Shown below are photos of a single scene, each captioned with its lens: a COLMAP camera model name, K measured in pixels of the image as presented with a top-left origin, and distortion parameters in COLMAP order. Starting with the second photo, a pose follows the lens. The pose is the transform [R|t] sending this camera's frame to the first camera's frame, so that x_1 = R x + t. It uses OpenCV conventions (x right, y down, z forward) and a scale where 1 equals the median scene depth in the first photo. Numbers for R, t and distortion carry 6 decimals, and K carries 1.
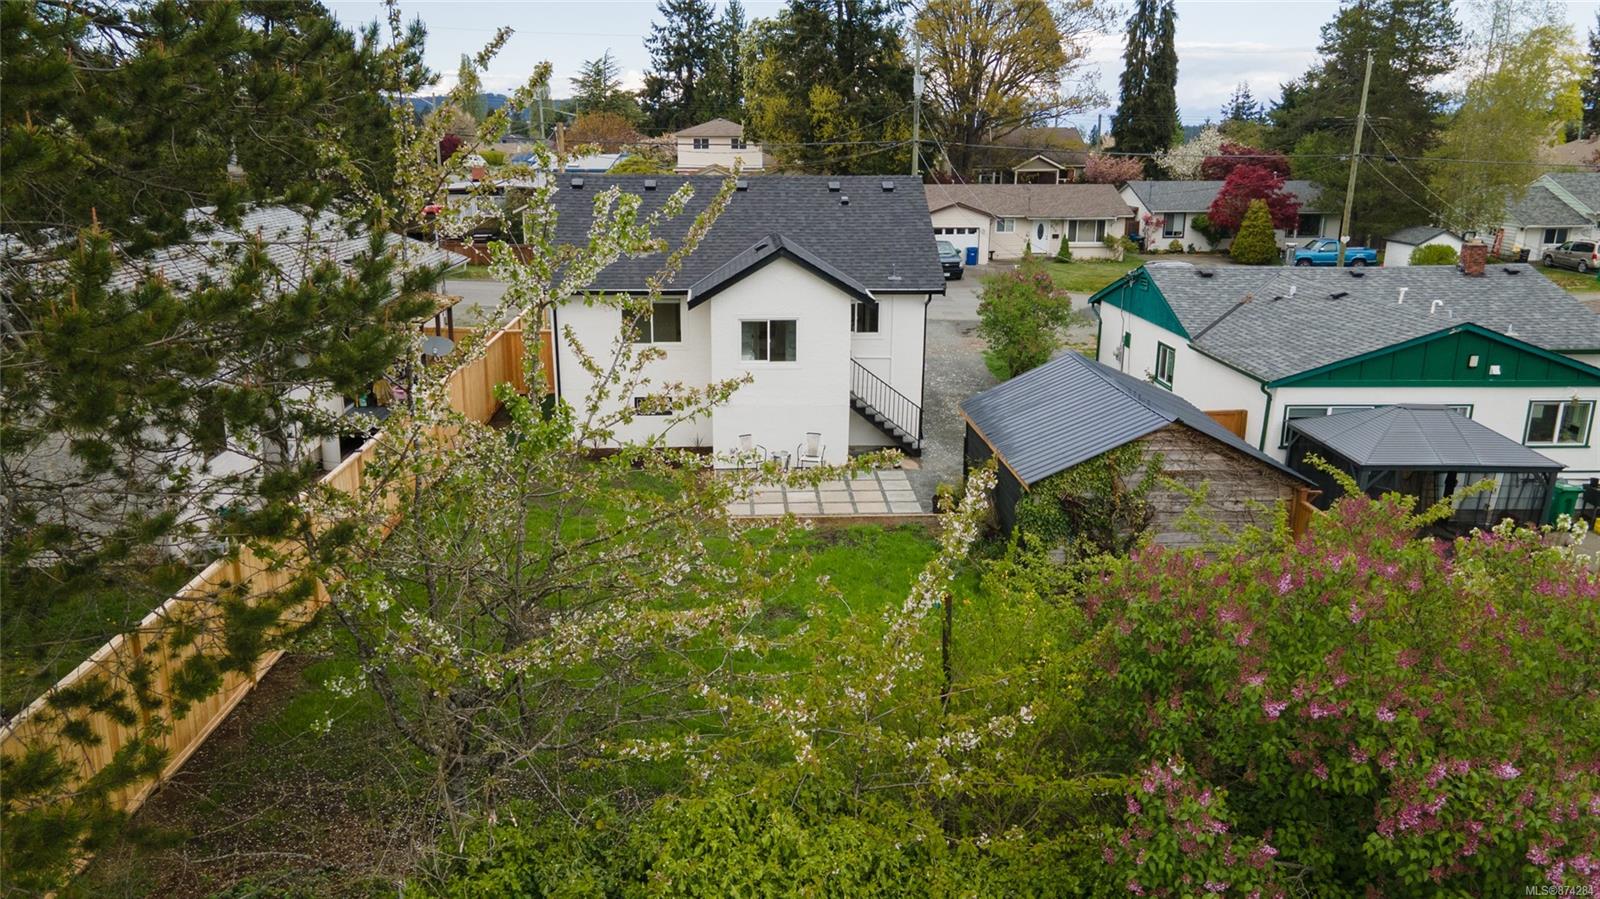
lens RADIAL K [[1173.0, 0, 800.0], [0, 1173.0, 449.5], [0, 0, 1]] dist [0.054003, 0.002310]
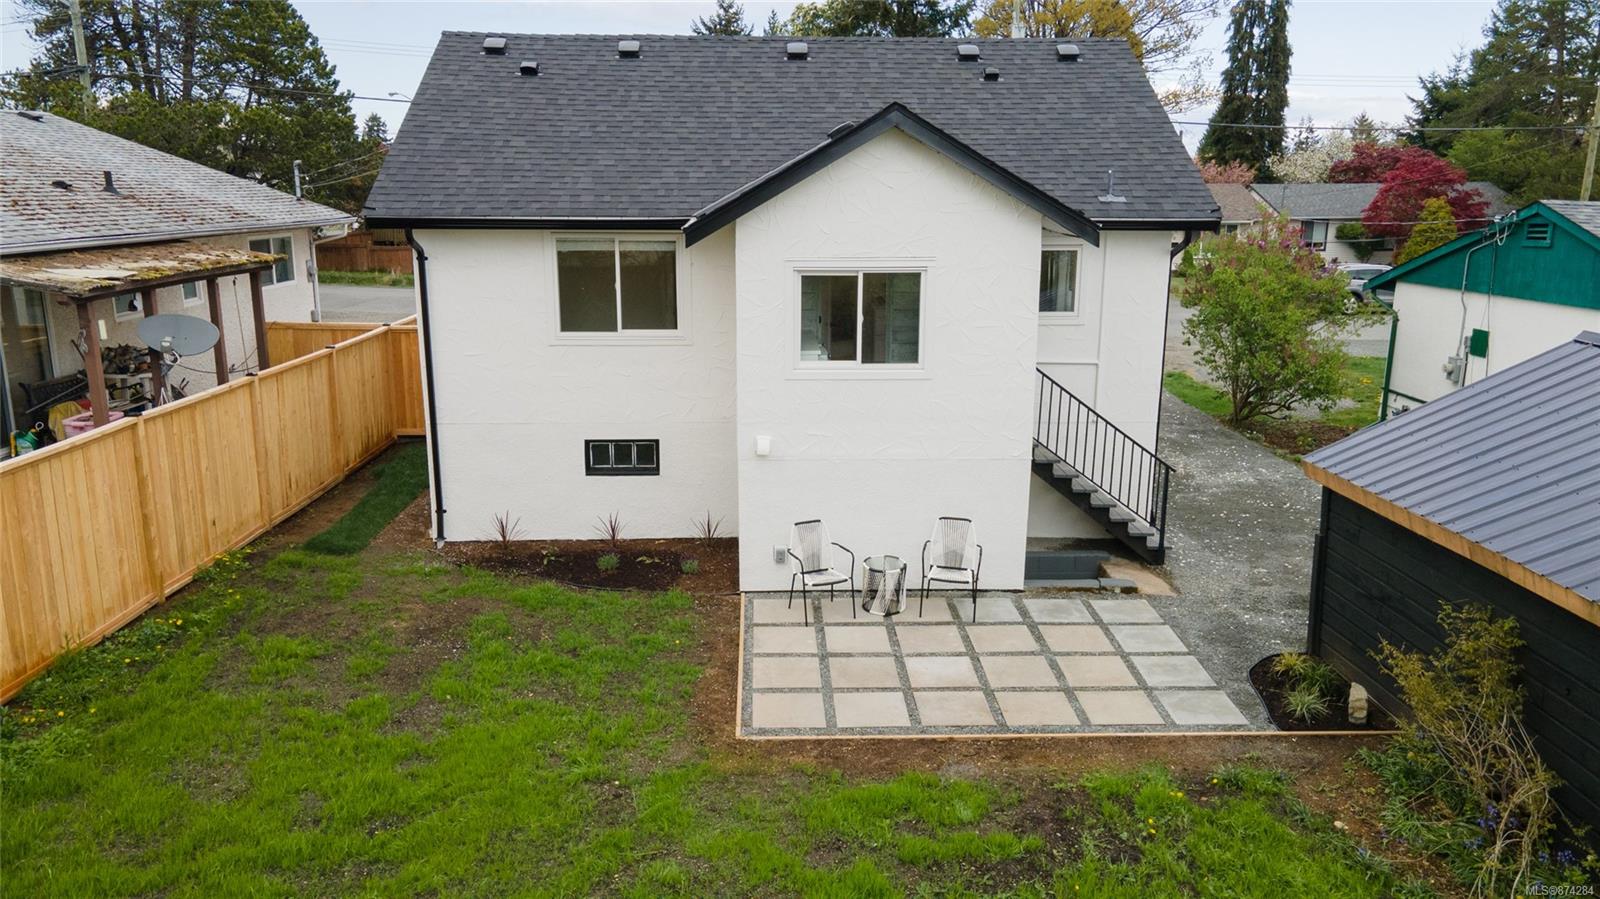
lens RADIAL K [[1173.0, 0, 800.0], [0, 1173.0, 449.5], [0, 0, 1]] dist [0.054003, 0.002310]
pose [[0.999548, 0.004354, -0.029744, -0.034159], [-0.005549, 0.999176, -0.040200, -0.021038], [0.029545, 0.040347, 0.998749, 0.507162]]
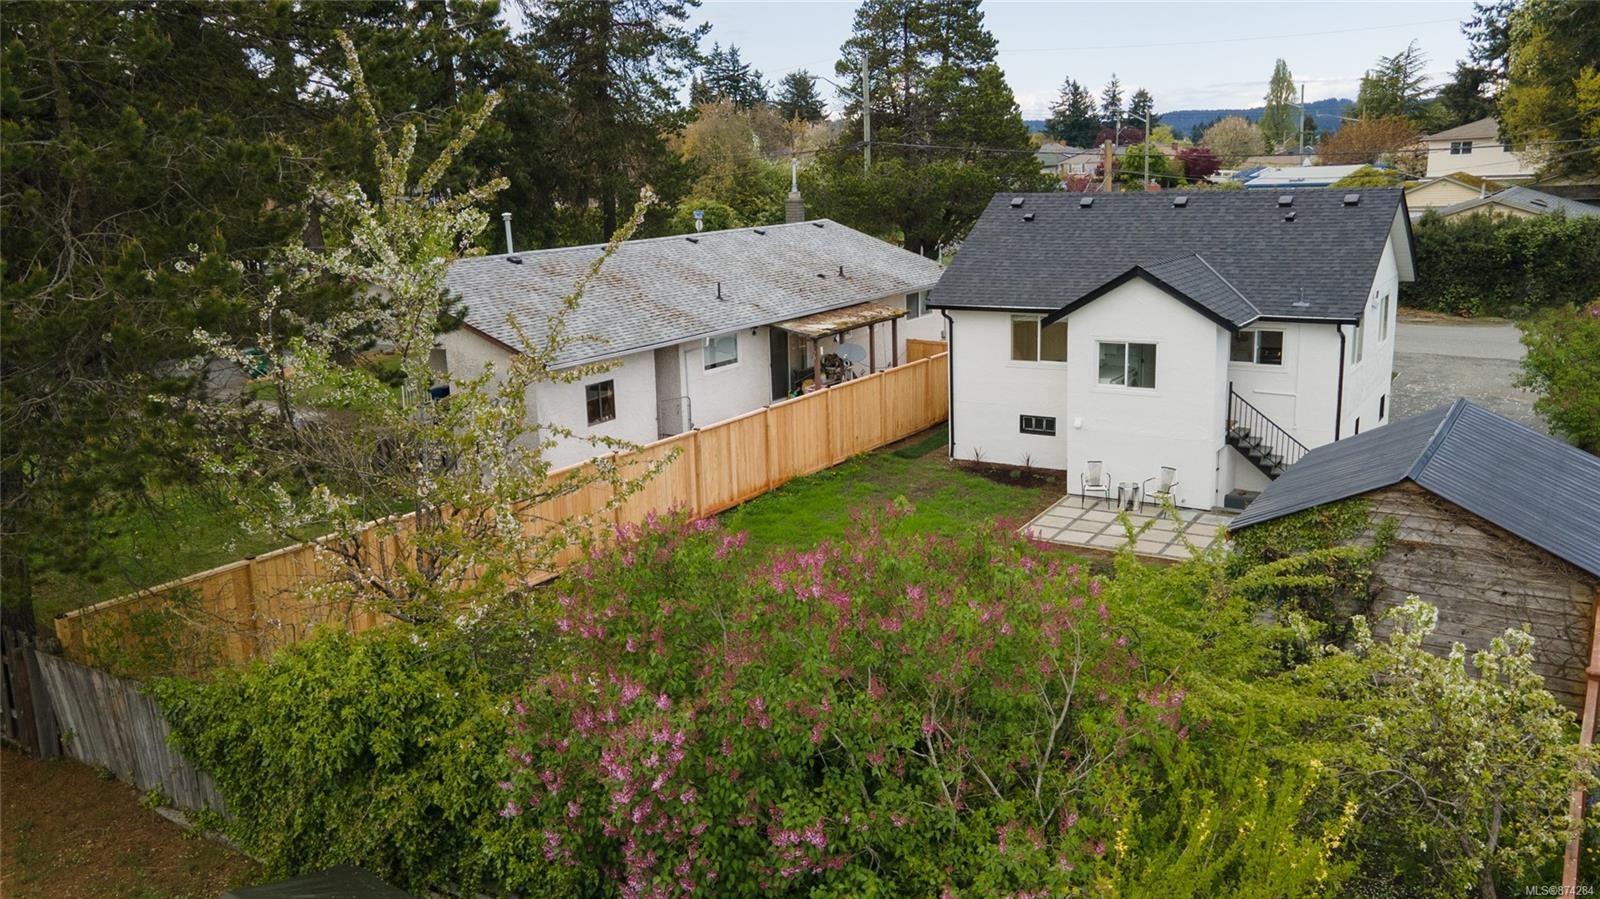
lens RADIAL K [[1280.8, 0, 800.0], [0, 1280.8, 449.5], [0, 0, 1]] dist [0.061248, 0.003056]
pose [[0.810252, 0.102574, -0.577036, 0.342433], [-0.121107, 0.992619, 0.006394, 0.000364], [0.573432, 0.064702, 0.816694, 0.007627]]
